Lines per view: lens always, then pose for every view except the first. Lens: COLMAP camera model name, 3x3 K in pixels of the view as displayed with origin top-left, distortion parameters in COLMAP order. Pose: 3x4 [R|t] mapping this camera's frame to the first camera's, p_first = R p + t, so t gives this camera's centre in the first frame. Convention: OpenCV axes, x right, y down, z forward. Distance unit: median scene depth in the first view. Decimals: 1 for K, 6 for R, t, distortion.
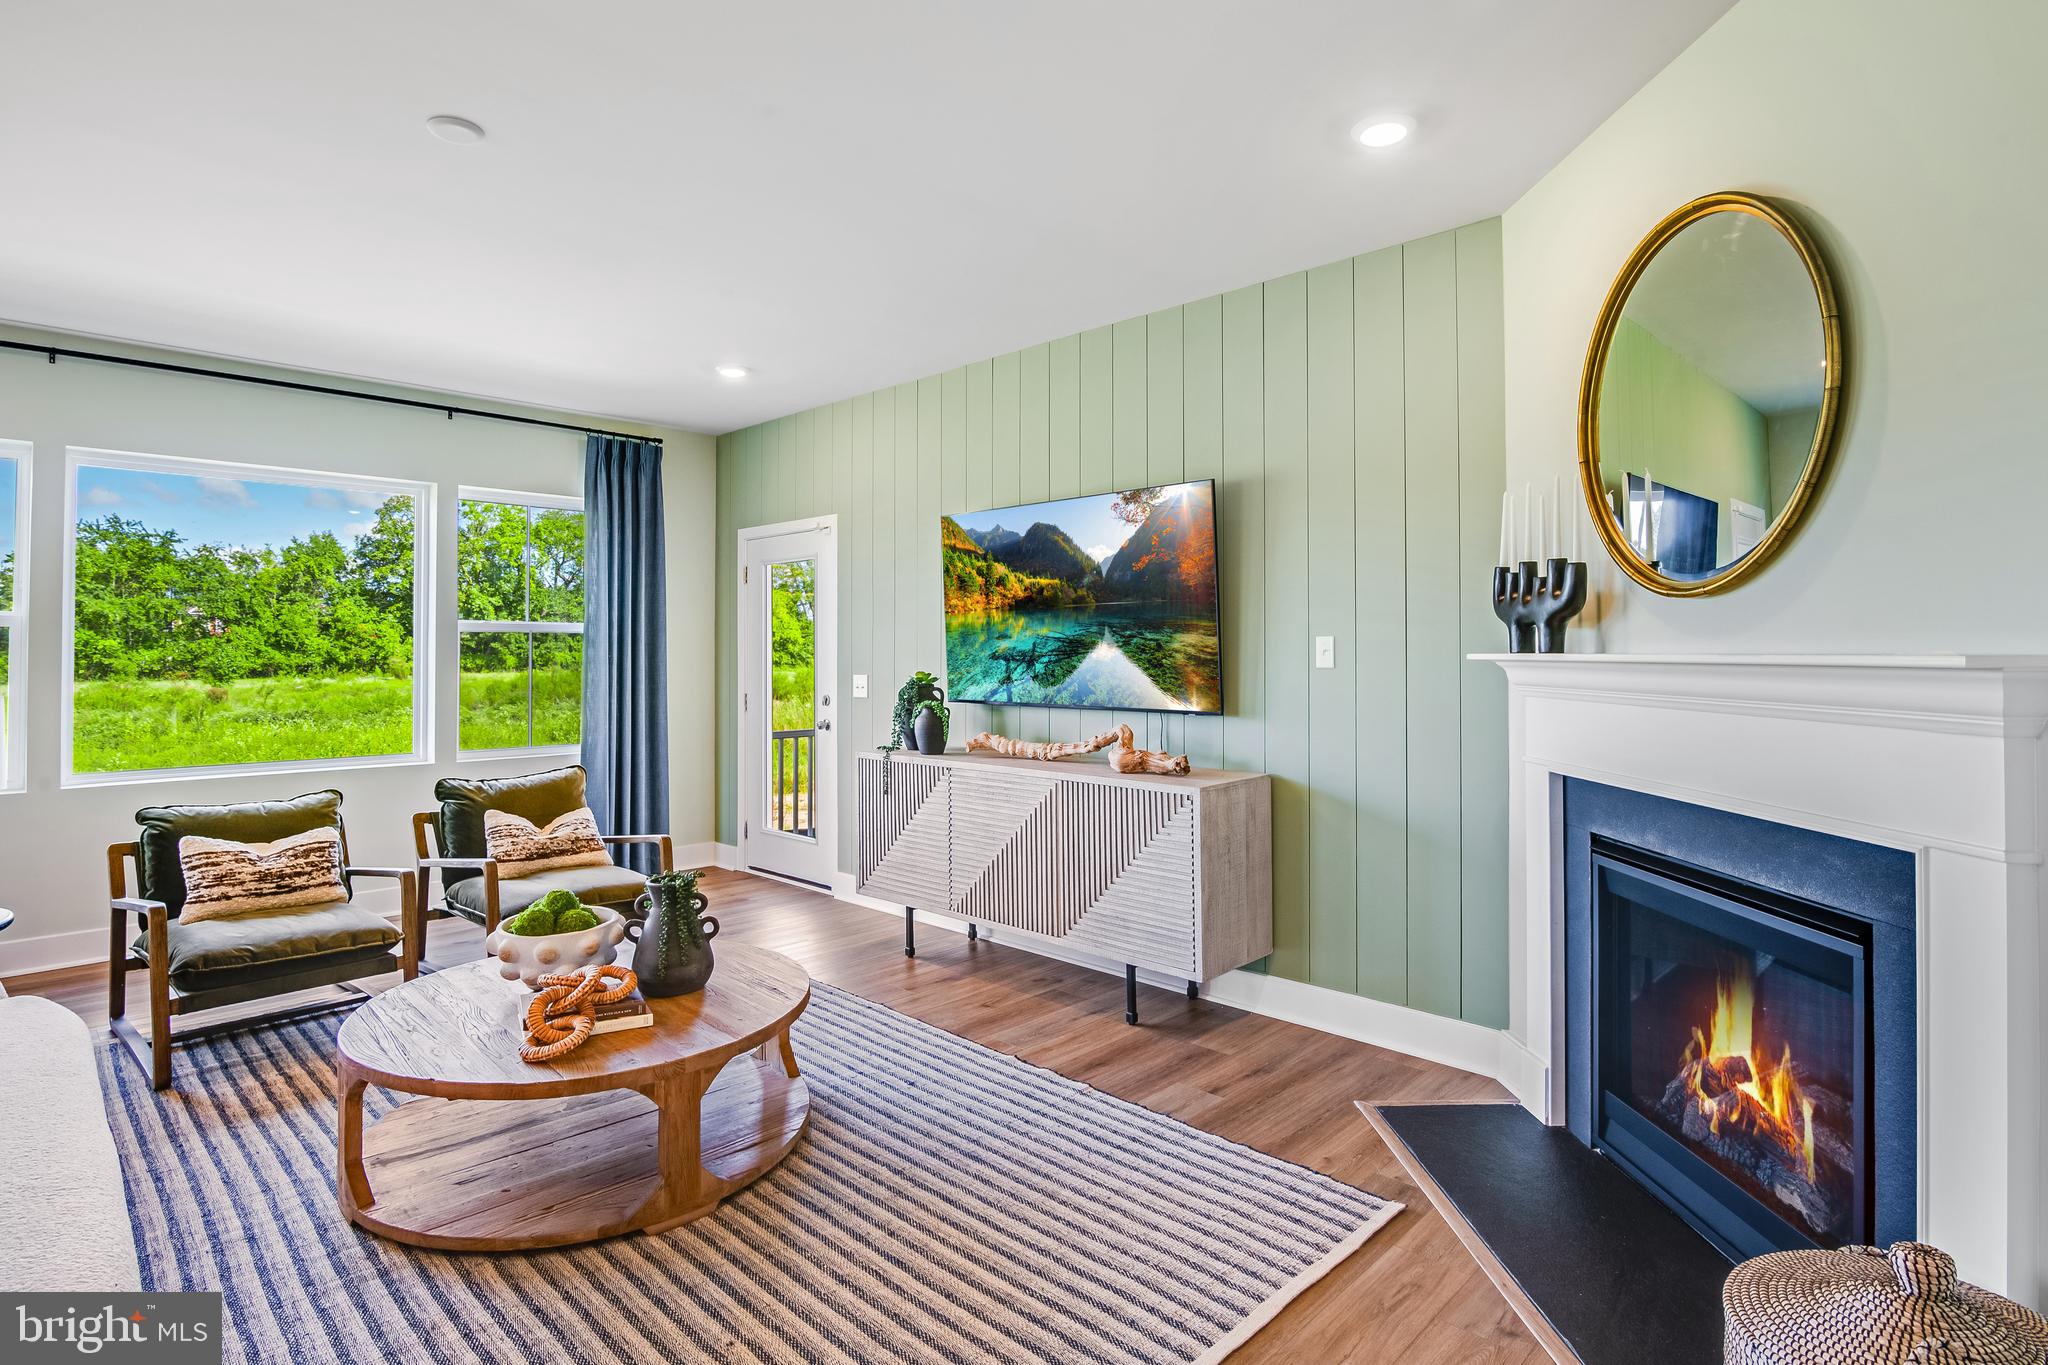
lens RADIAL K [[1067.5, 0, 1017.5], [0, 1067.5, 645.6], [0, 0, 1]] dist [-0.004167, -0.001014]
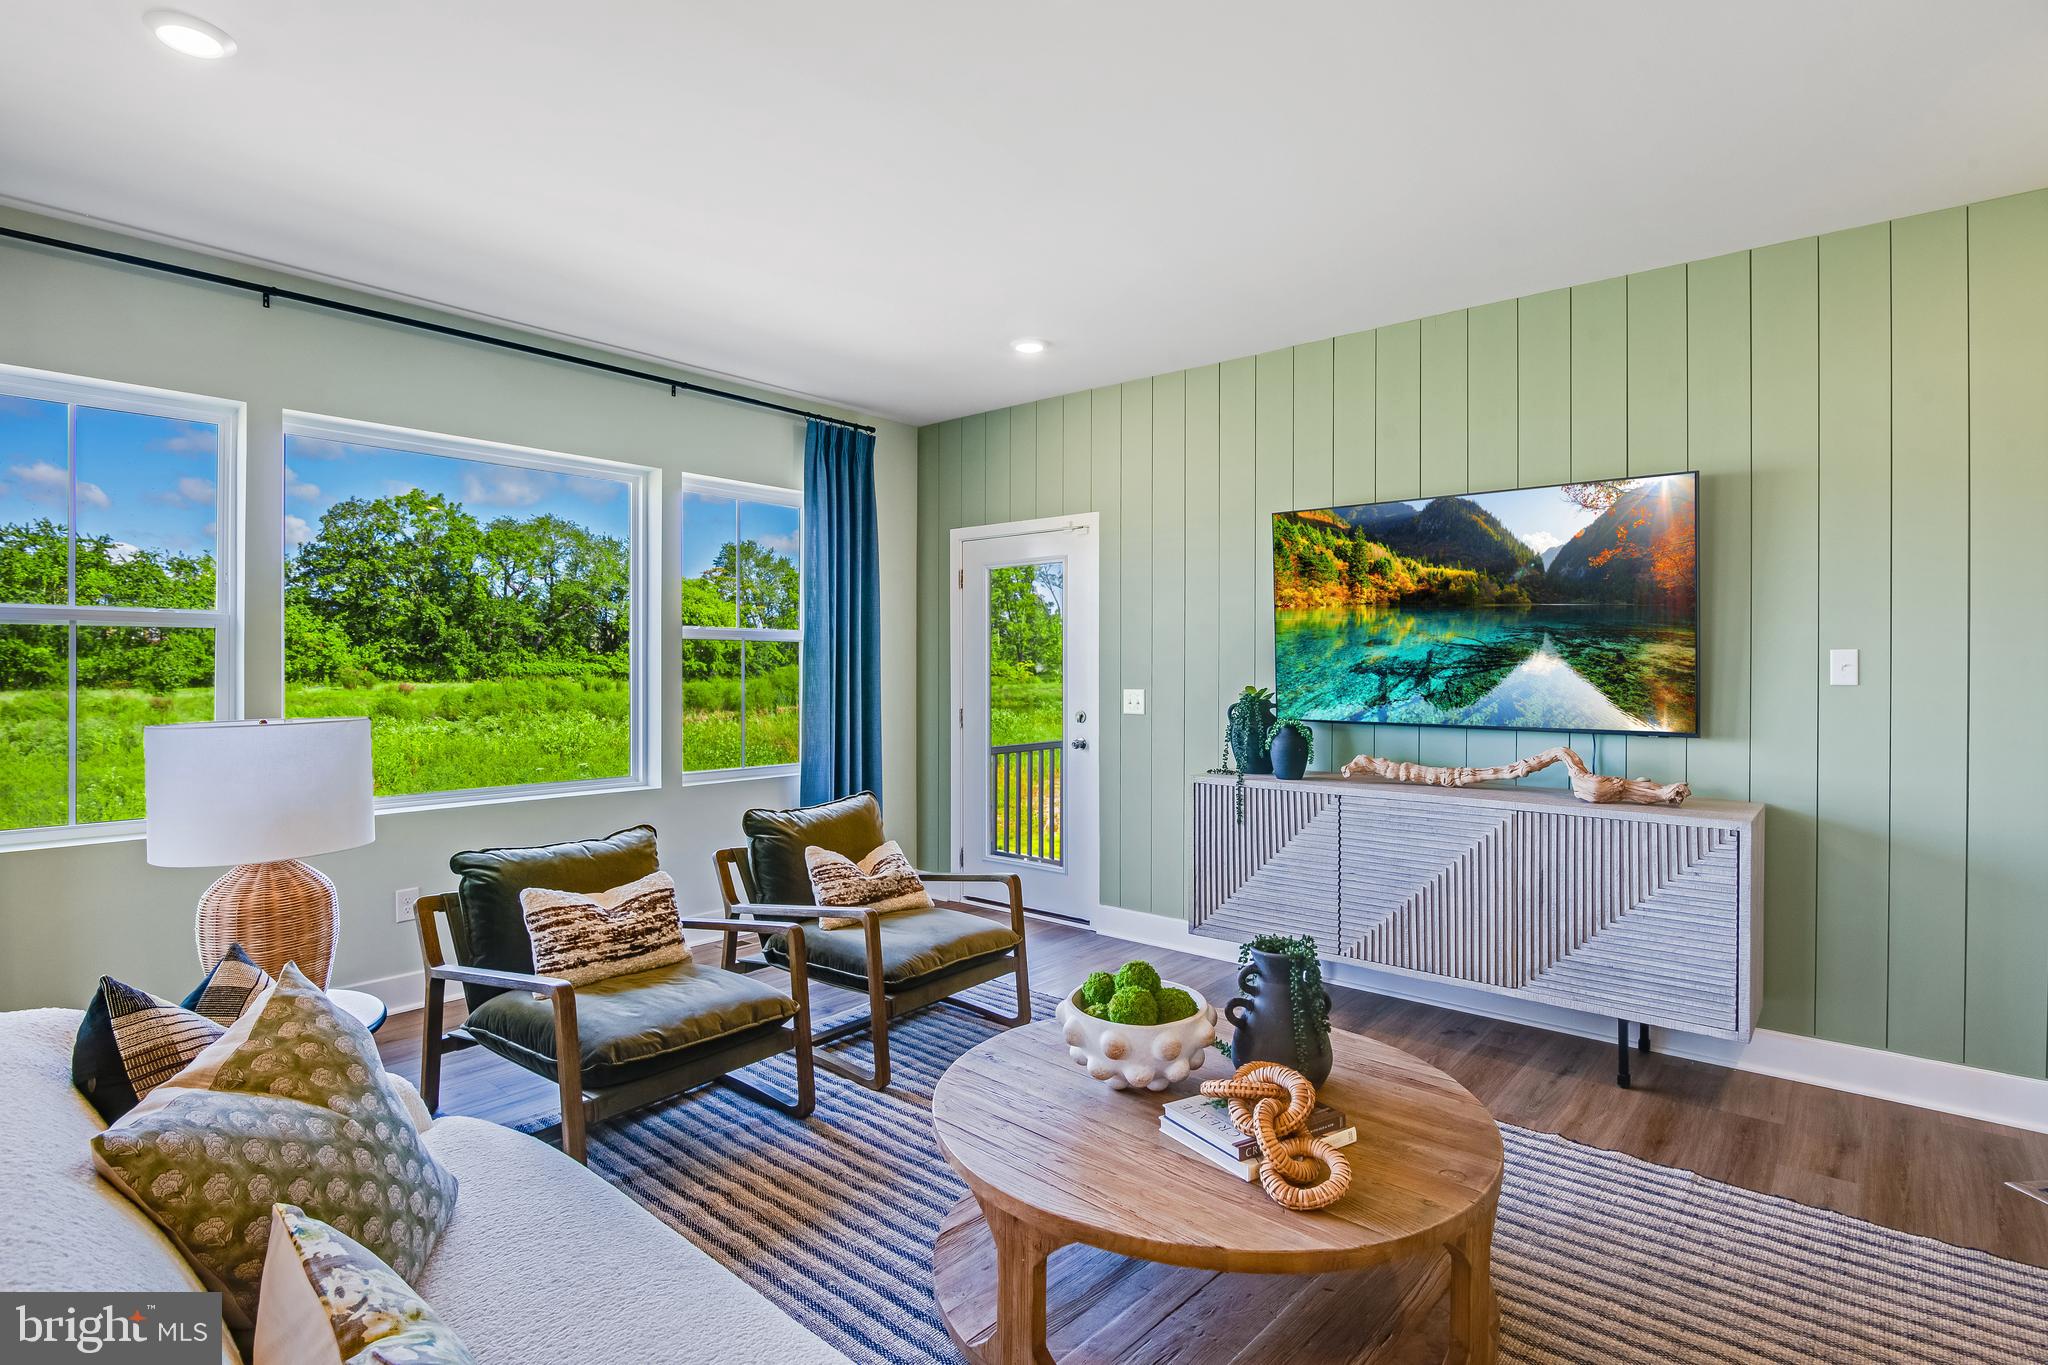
lens RADIAL K [[1029.4, 0, 1024.0], [0, 1029.4, 682.5], [0, 0, 1]] dist [-0.006854, -0.000993]
pose [[0.997696, 0.003672, 0.067748, -0.379633], [-0.005252, 0.999718, 0.023152, 0.002475], [-0.067643, -0.023455, 0.997434, 0.165978]]
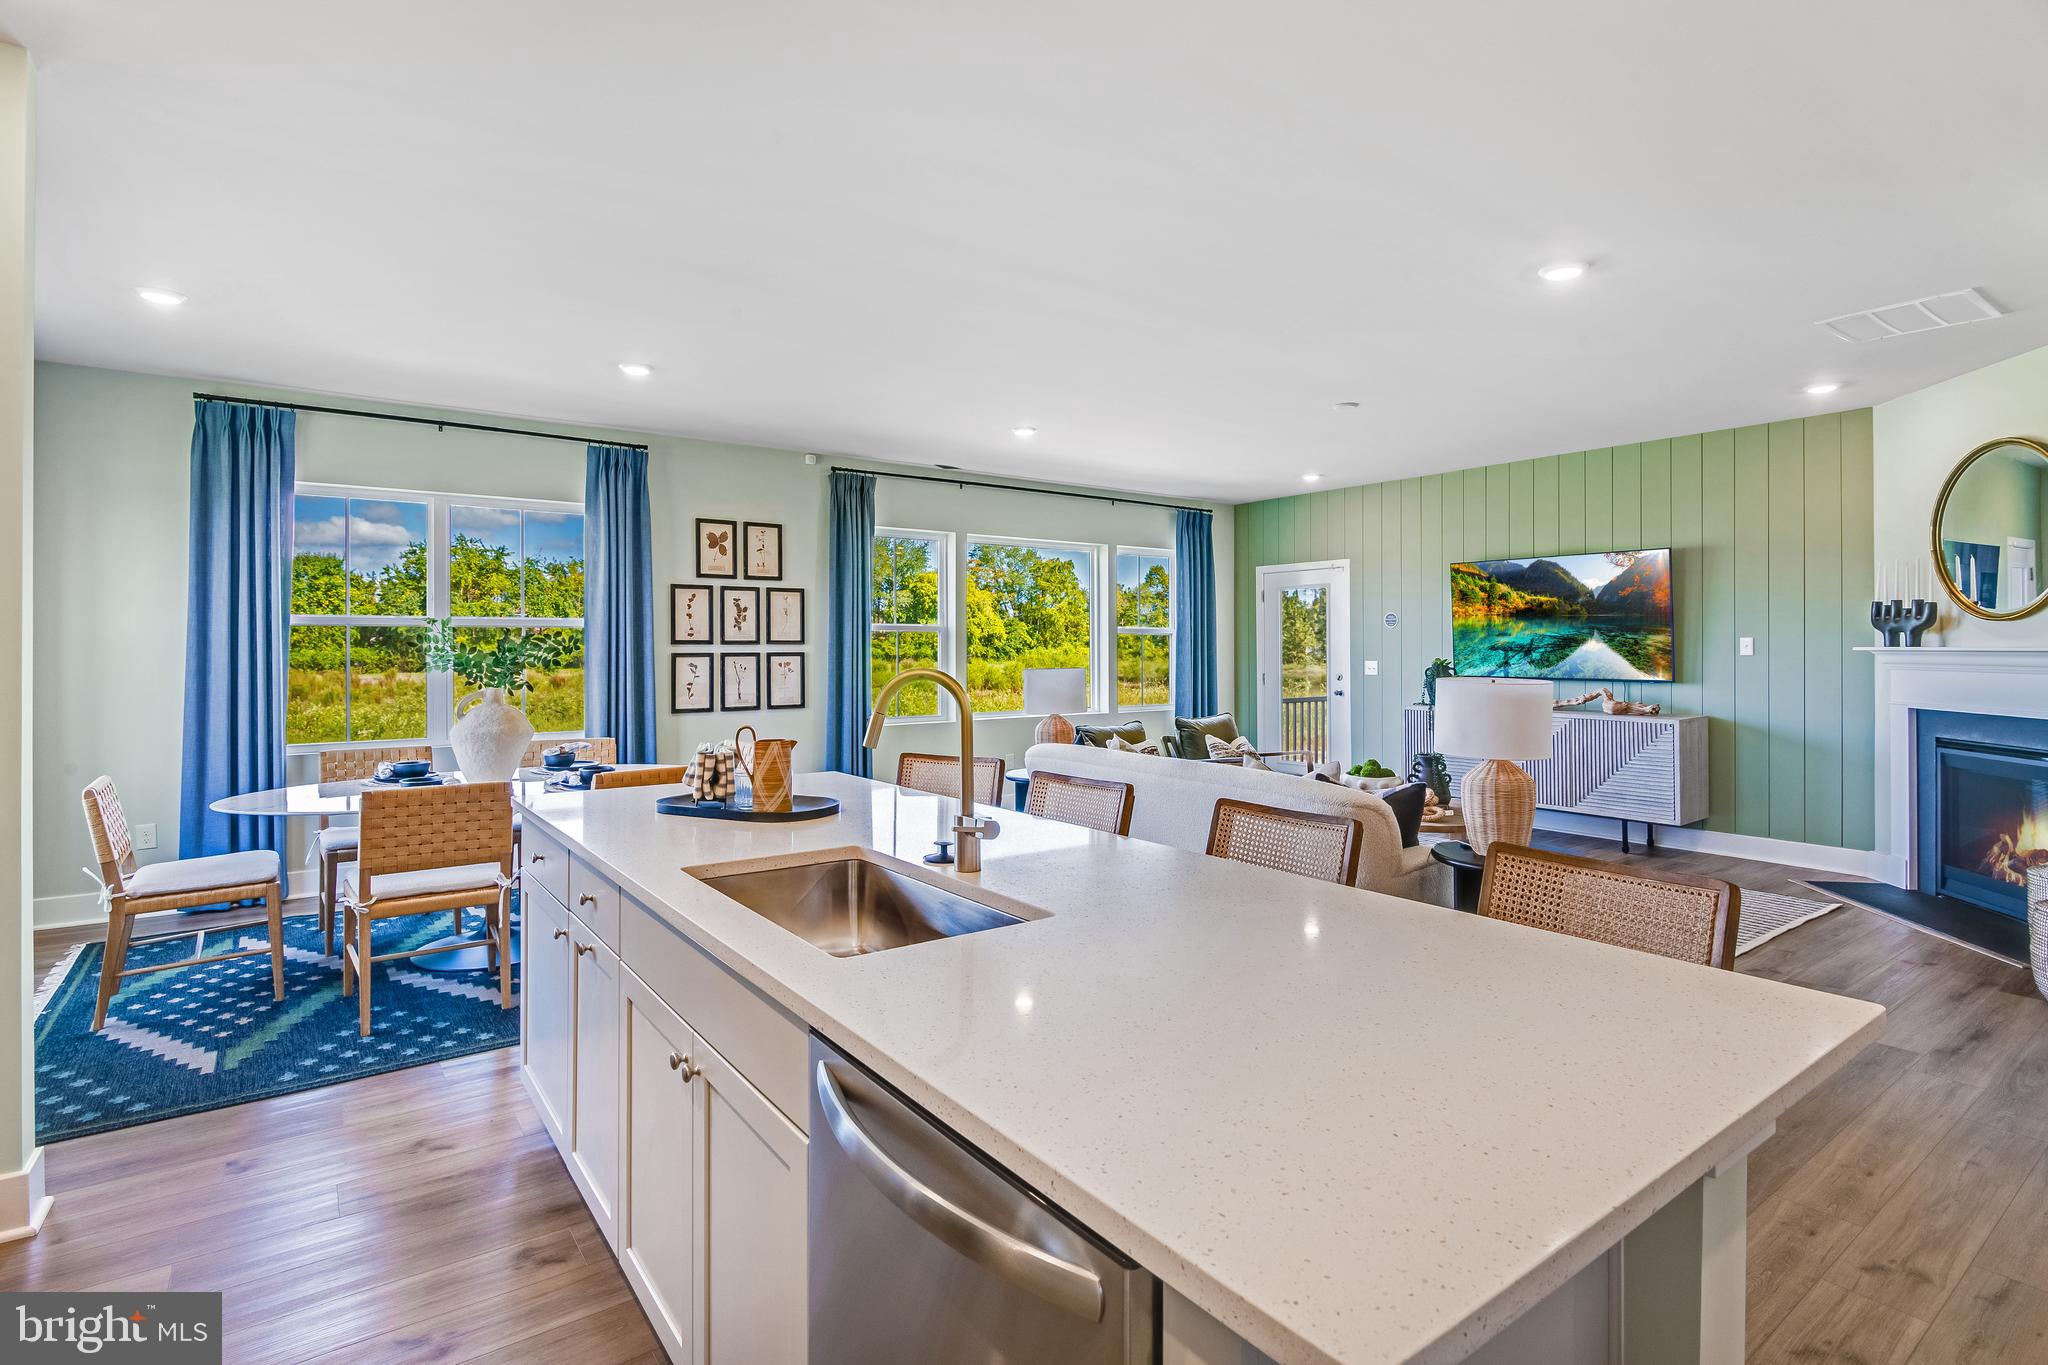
lens RADIAL K [[1017.8, 0, 1003.1], [0, 1017.8, 648.3], [0, 0, 1]] dist [0.003065, 0.000624]
pose [[0.984511, 0.000907, -0.175321, -0.533495], [0.000435, 0.999971, 0.007617, -0.003475], [0.175323, -0.007575, 0.984482, -0.747713]]
